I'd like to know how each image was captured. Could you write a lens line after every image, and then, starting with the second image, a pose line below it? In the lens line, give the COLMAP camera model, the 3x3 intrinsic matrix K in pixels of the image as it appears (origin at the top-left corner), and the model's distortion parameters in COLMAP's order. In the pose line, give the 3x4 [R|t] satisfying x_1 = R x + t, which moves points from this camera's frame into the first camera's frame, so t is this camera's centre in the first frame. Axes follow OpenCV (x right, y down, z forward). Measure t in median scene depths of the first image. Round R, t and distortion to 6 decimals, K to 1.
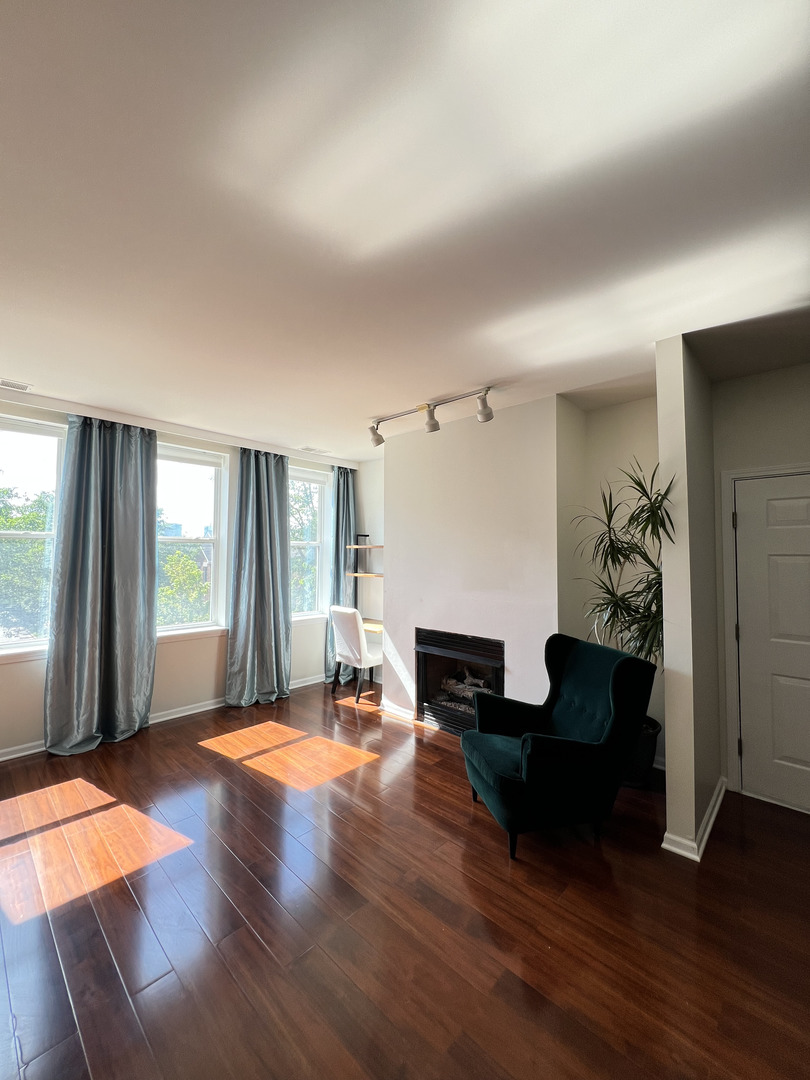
lens RADIAL K [[431.0, 0, 407.7], [0, 431.0, 537.5], [0, 0, 1]] dist [-0.004470, 0.000892]
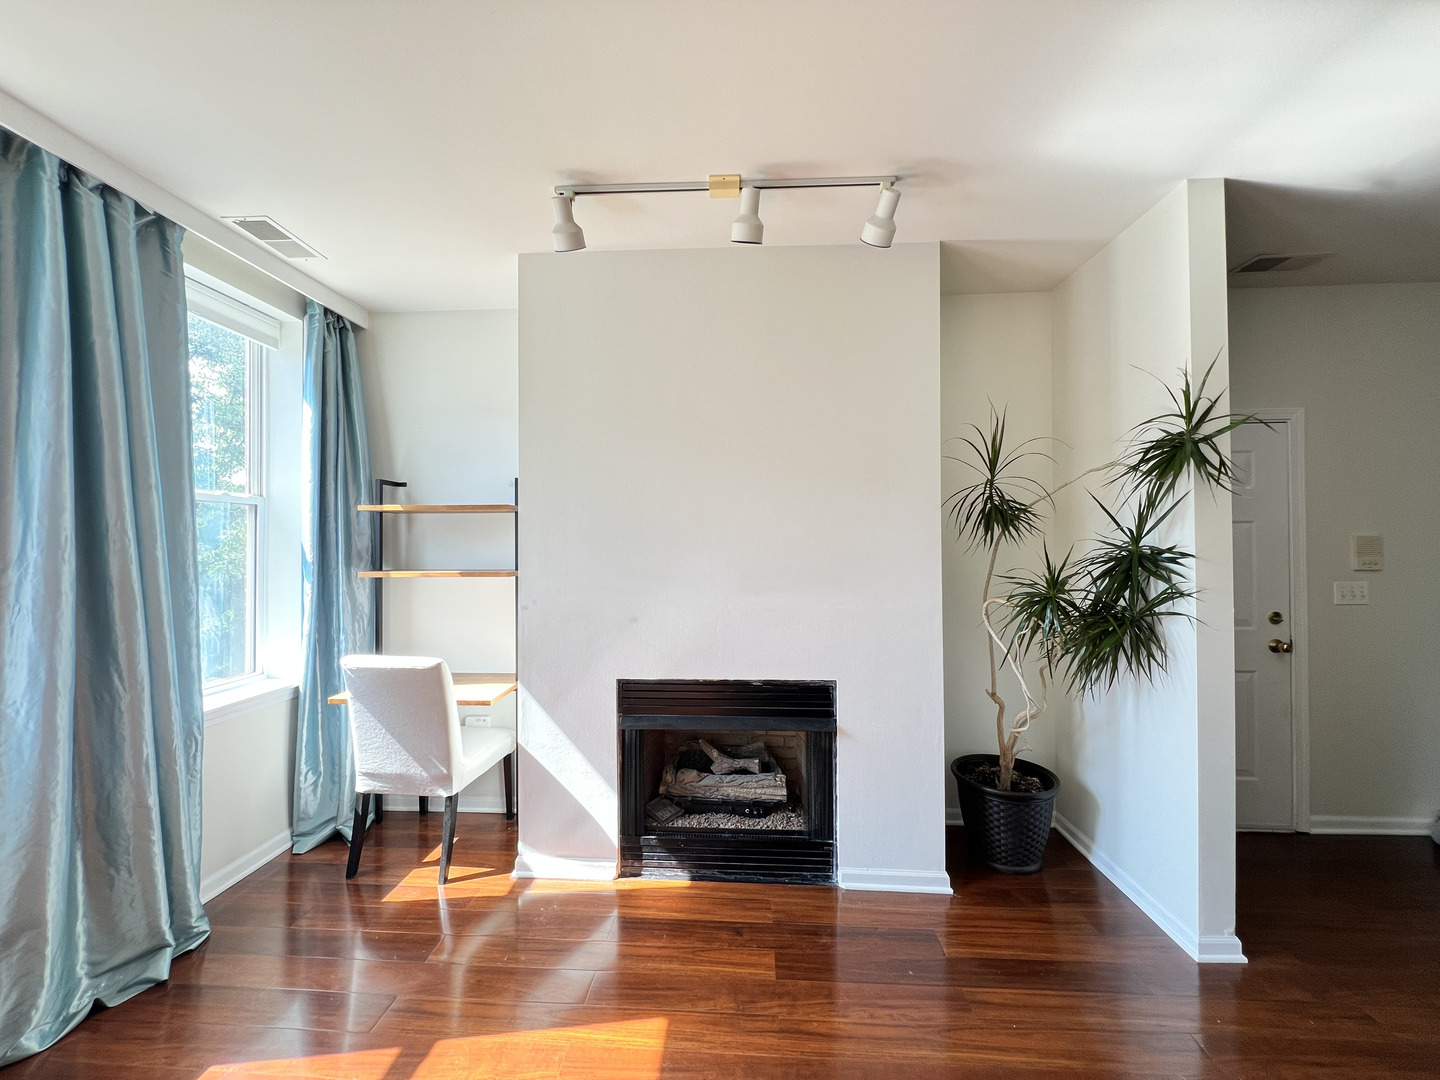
lens RADIAL K [[574.7, 0, 714.8], [0, 574.7, 538.0], [0, 0, 1]] dist [-0.004470, 0.000892]
pose [[0.766870, -0.001231, 0.641801, -0.292191], [-0.019999, 0.999467, 0.025813, 0.037879], [-0.641490, -0.032630, 0.766437, 0.456727]]
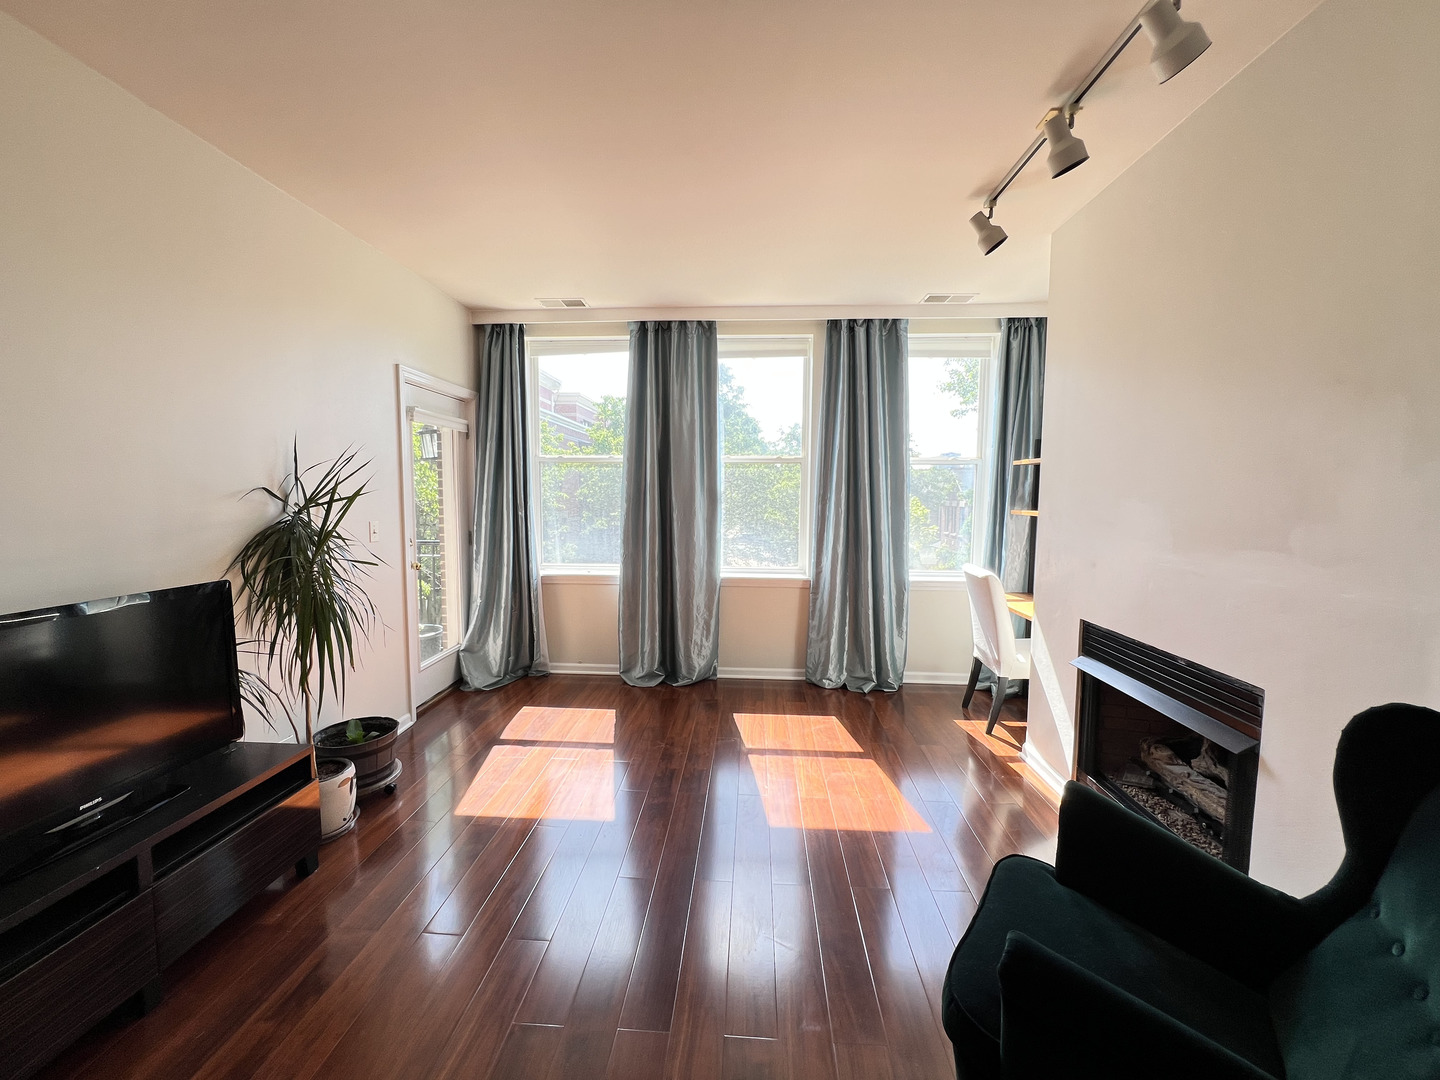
lens RADIAL K [[574.7, 0, 718.3], [0, 574.7, 538.9], [0, 0, 1]] dist [-0.004470, 0.000892]
pose [[0.637044, 0.061379, -0.768380, 0.242800], [0.031487, 0.993921, 0.105500, 0.037076], [0.770184, -0.091402, 0.631238, 0.283737]]
